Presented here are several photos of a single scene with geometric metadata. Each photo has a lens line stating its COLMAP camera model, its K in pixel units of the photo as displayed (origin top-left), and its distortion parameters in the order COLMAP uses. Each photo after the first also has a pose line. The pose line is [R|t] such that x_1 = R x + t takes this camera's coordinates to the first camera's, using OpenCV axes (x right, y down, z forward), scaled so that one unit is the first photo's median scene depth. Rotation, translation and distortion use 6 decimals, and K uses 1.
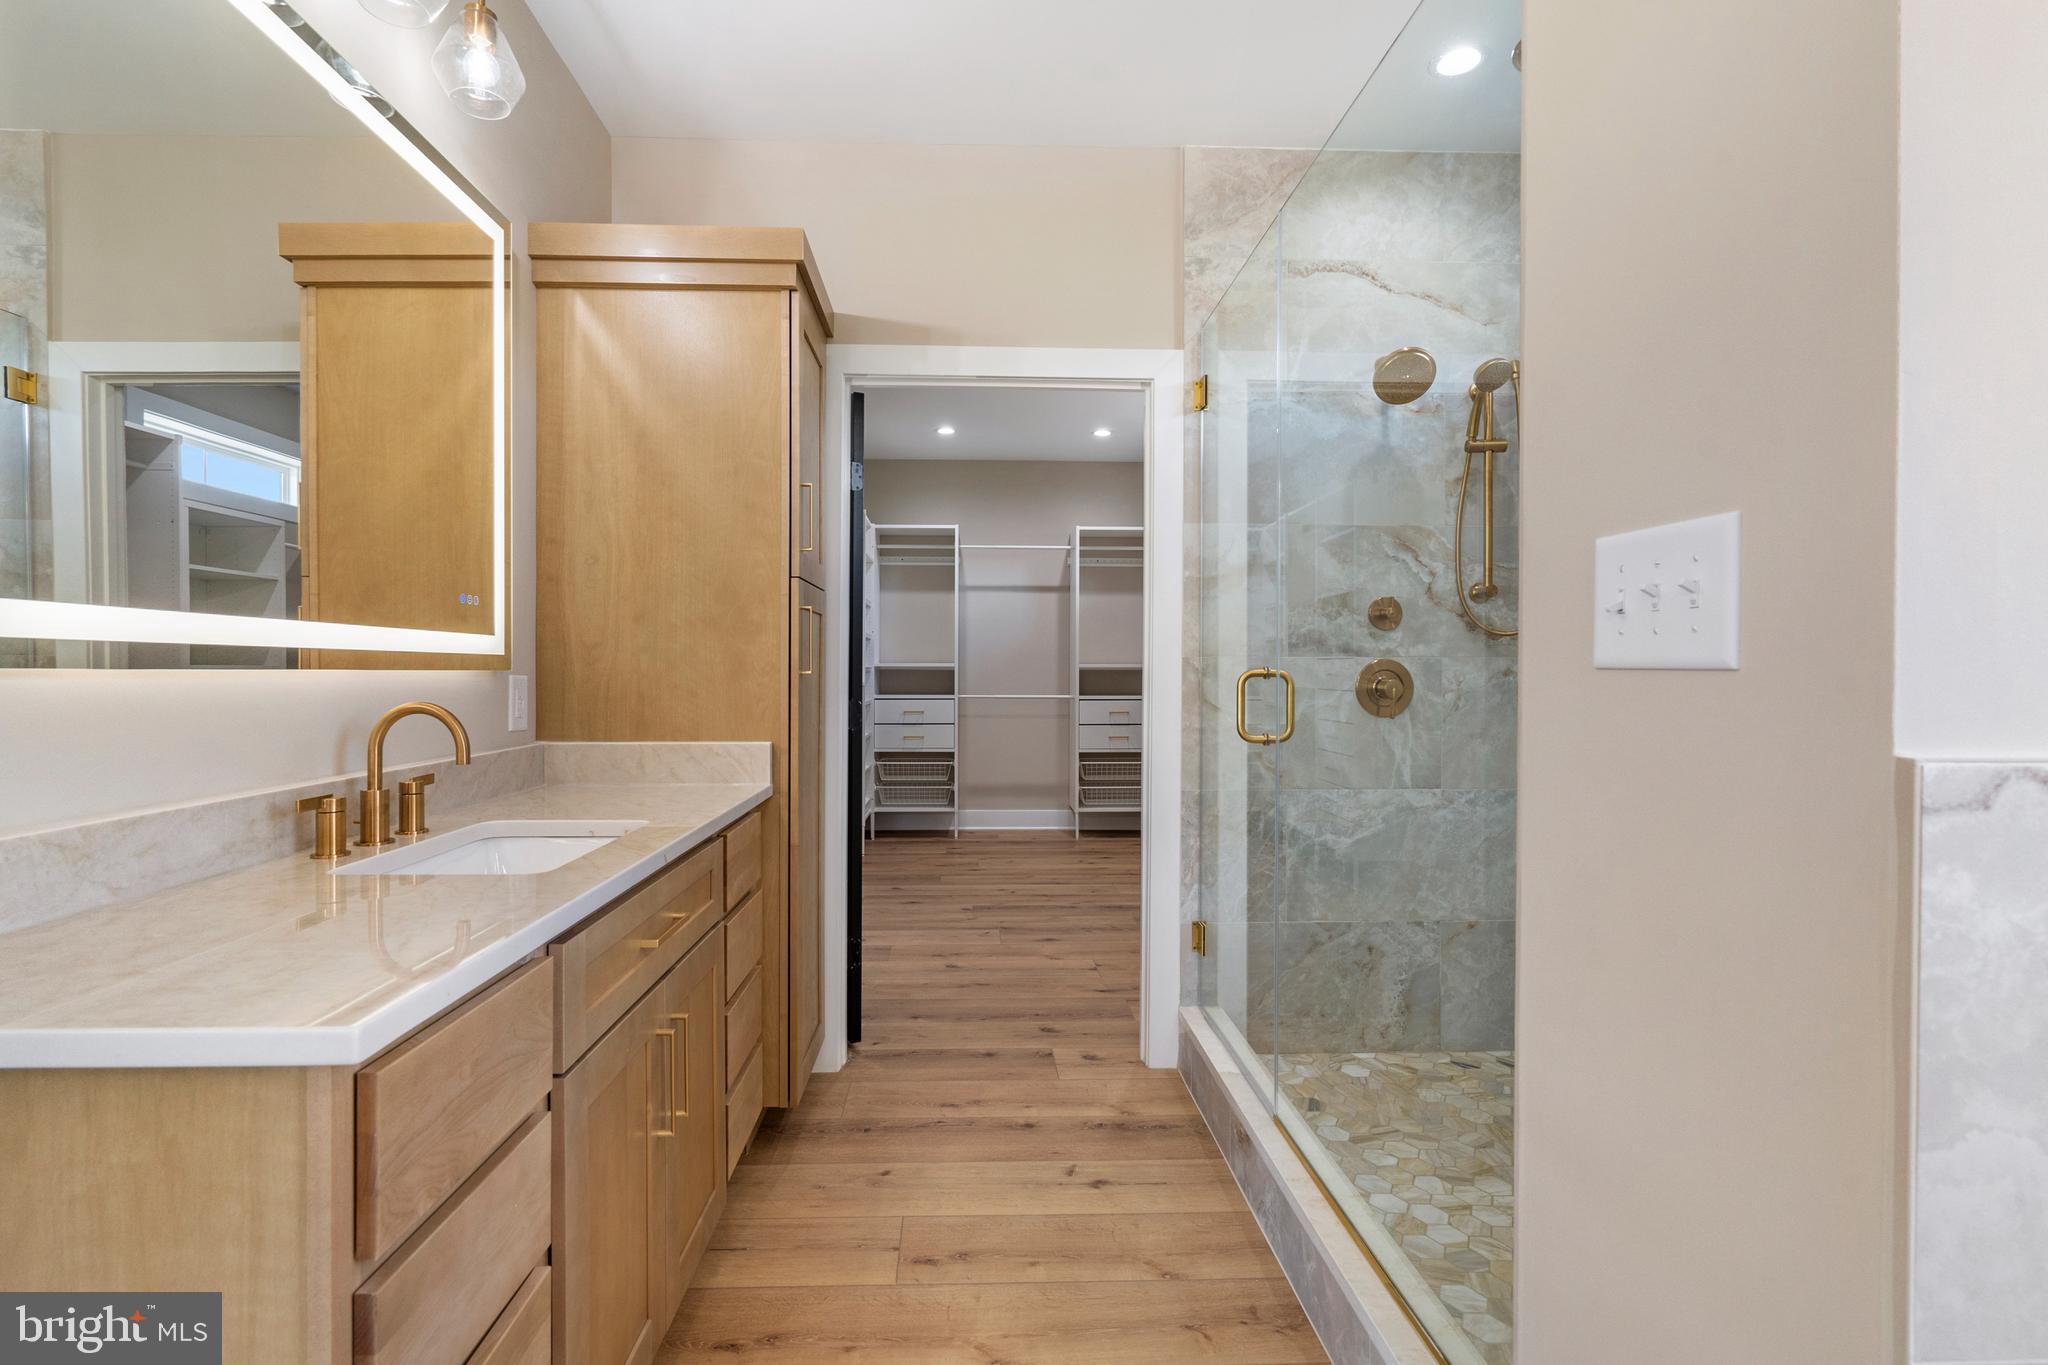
lens RADIAL K [[970.5, 0, 1015.2], [0, 970.5, 676.5], [0, 0, 1]] dist [-0.002104, 0.000801]
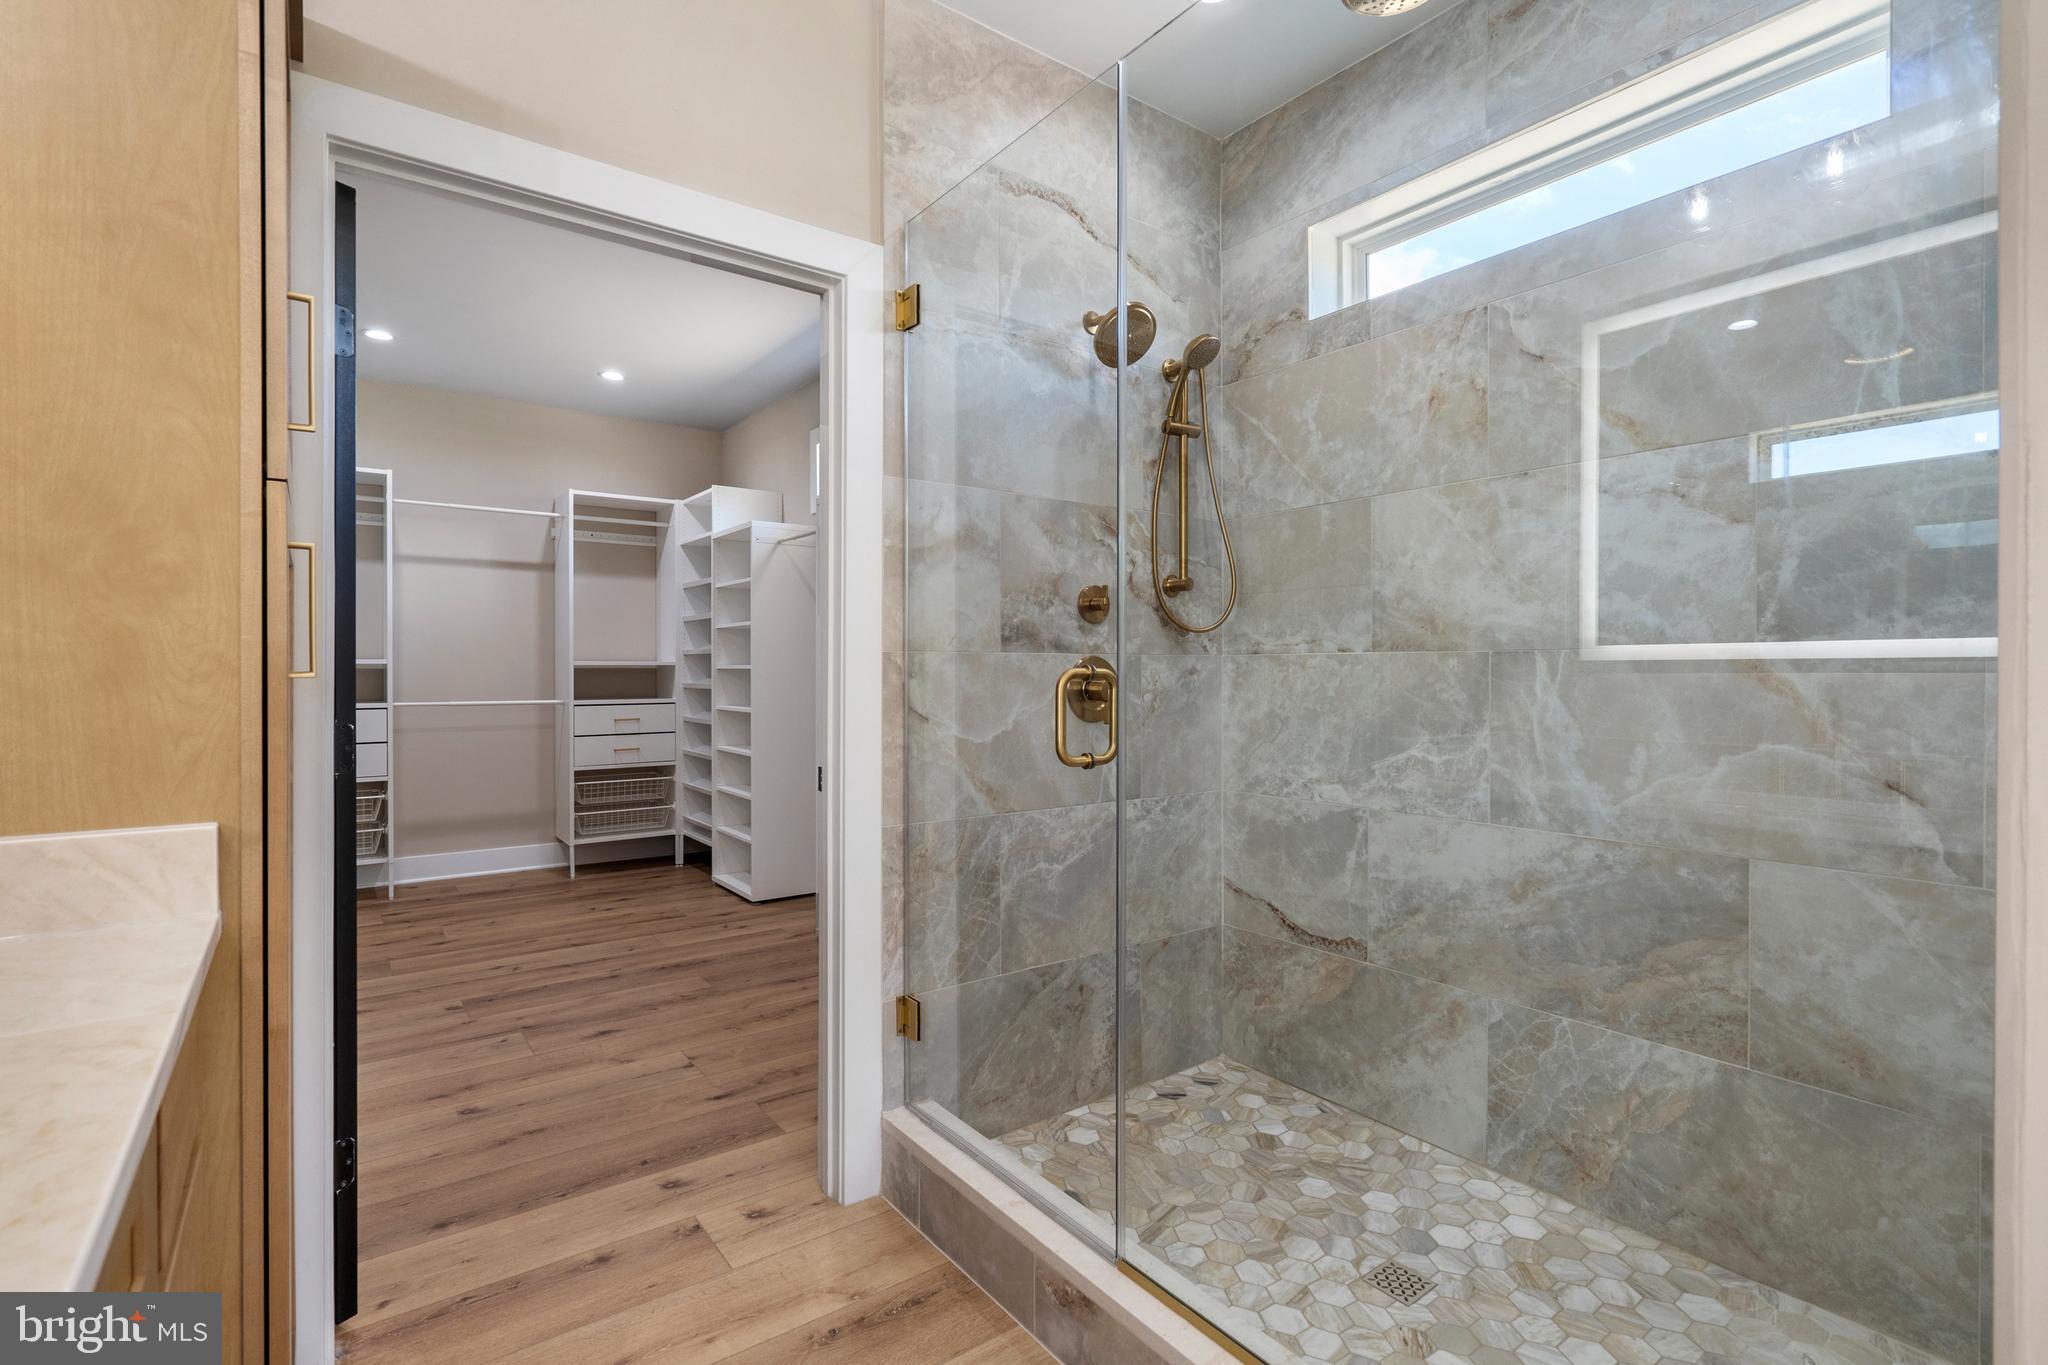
lens RADIAL K [[944.7, 0, 1031.5], [0, 944.7, 677.1], [0, 0, 1]] dist [-0.003977, 0.000284]
pose [[0.823399, -0.006369, 0.567427, -0.150985], [0.004581, 0.999979, 0.004578, -0.003104], [-0.567445, -0.001170, 0.823411, 0.325980]]
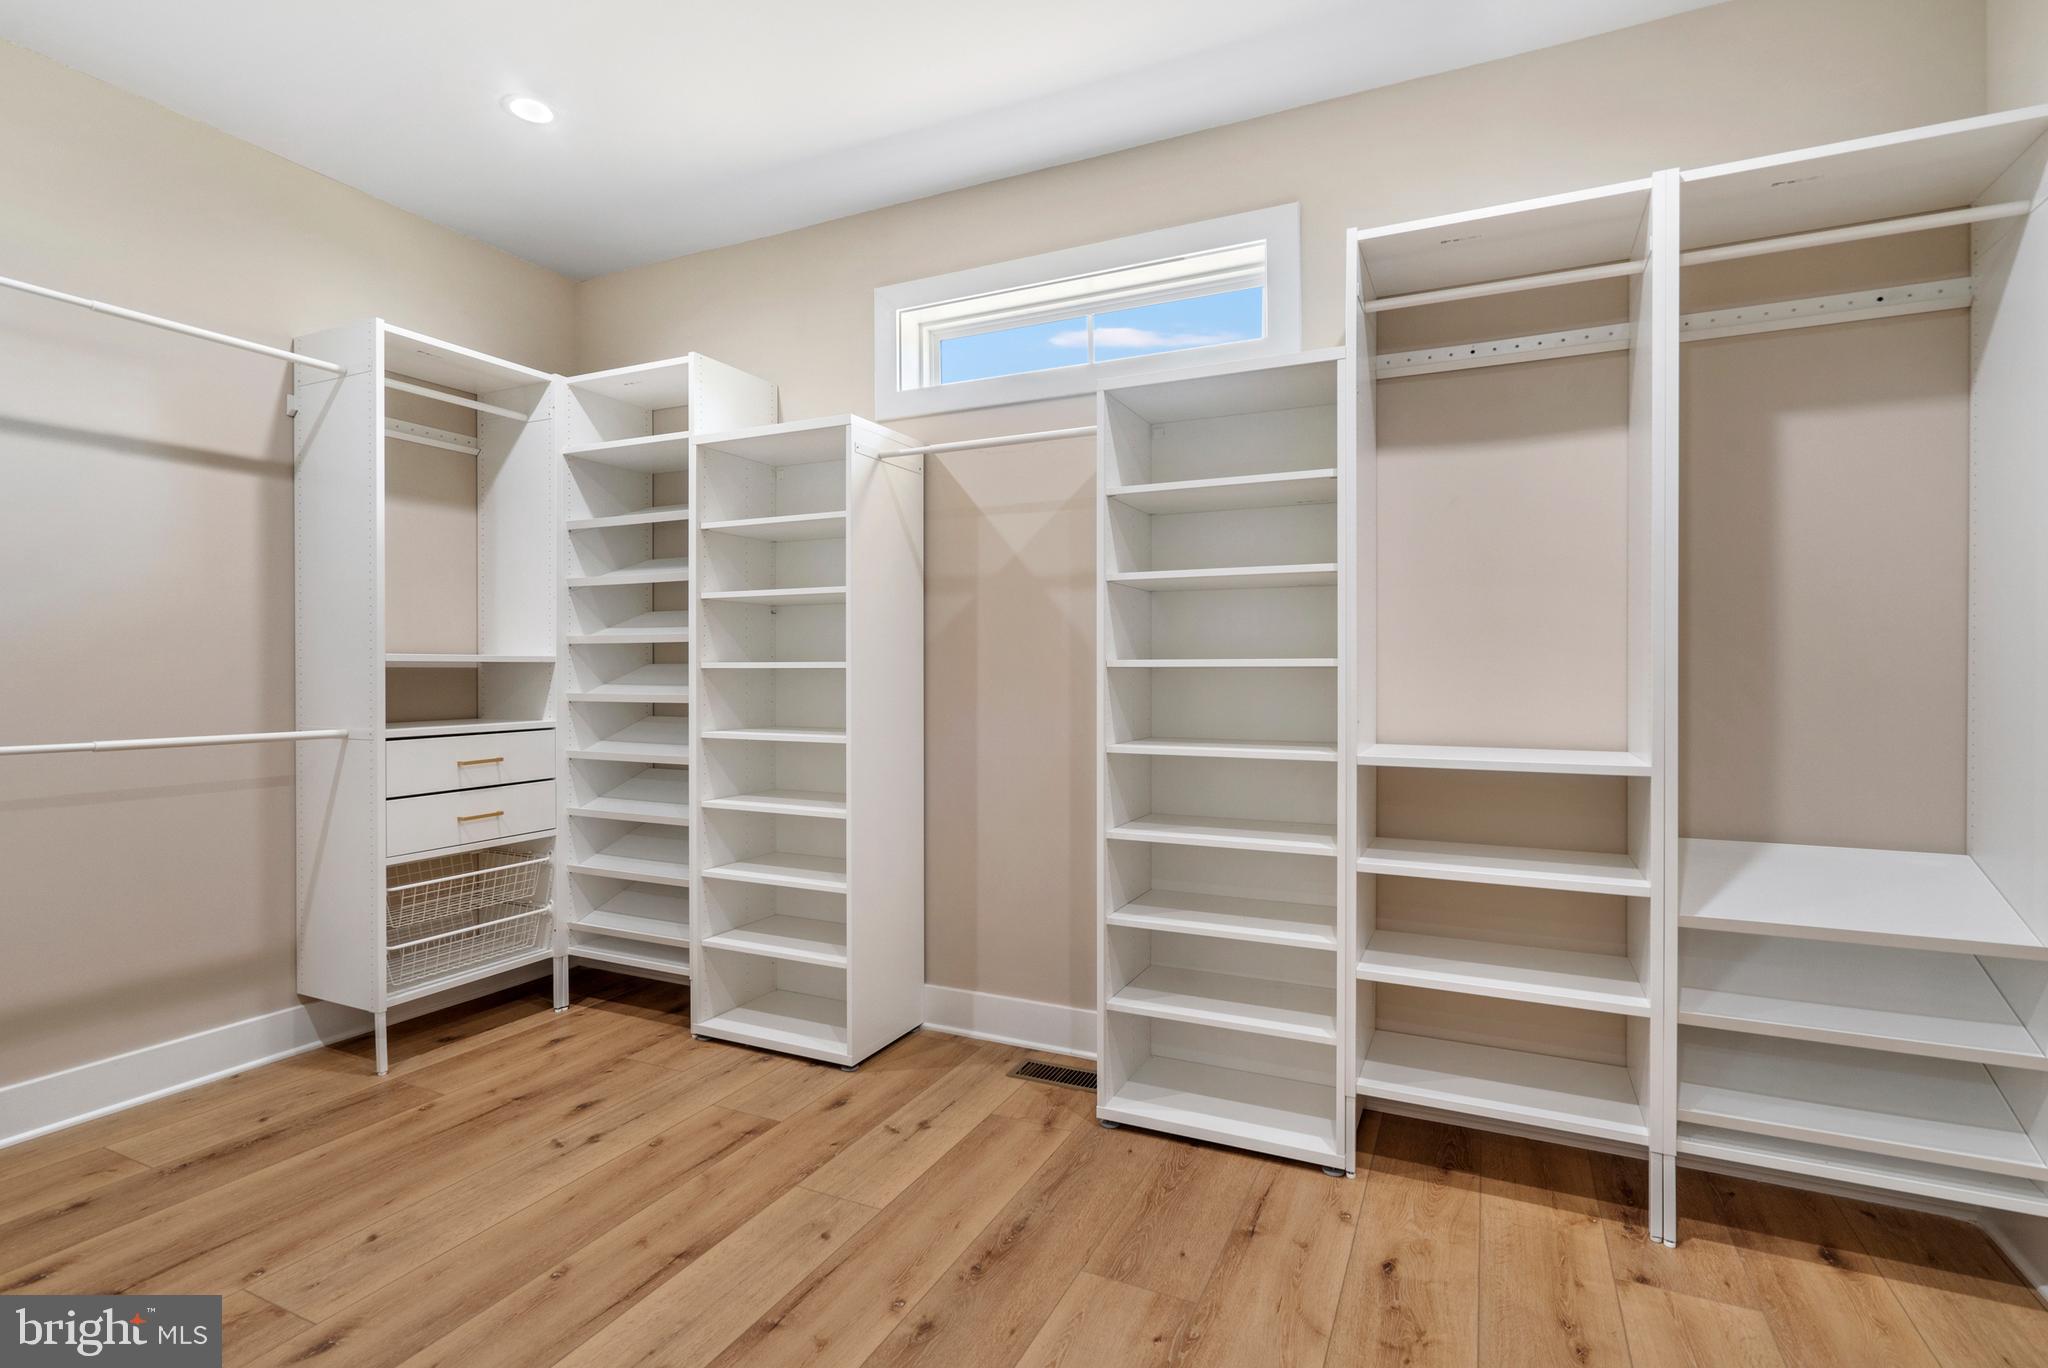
lens RADIAL K [[944.7, 0, 1031.5], [0, 944.7, 678.6], [0, 0, 1]] dist [-0.003977, 0.000284]
pose [[0.467087, -0.006918, 0.884184, -0.372269], [0.006181, 0.999971, 0.004559, -0.004760], [-0.884189, 0.003335, 0.467116, 1.305635]]
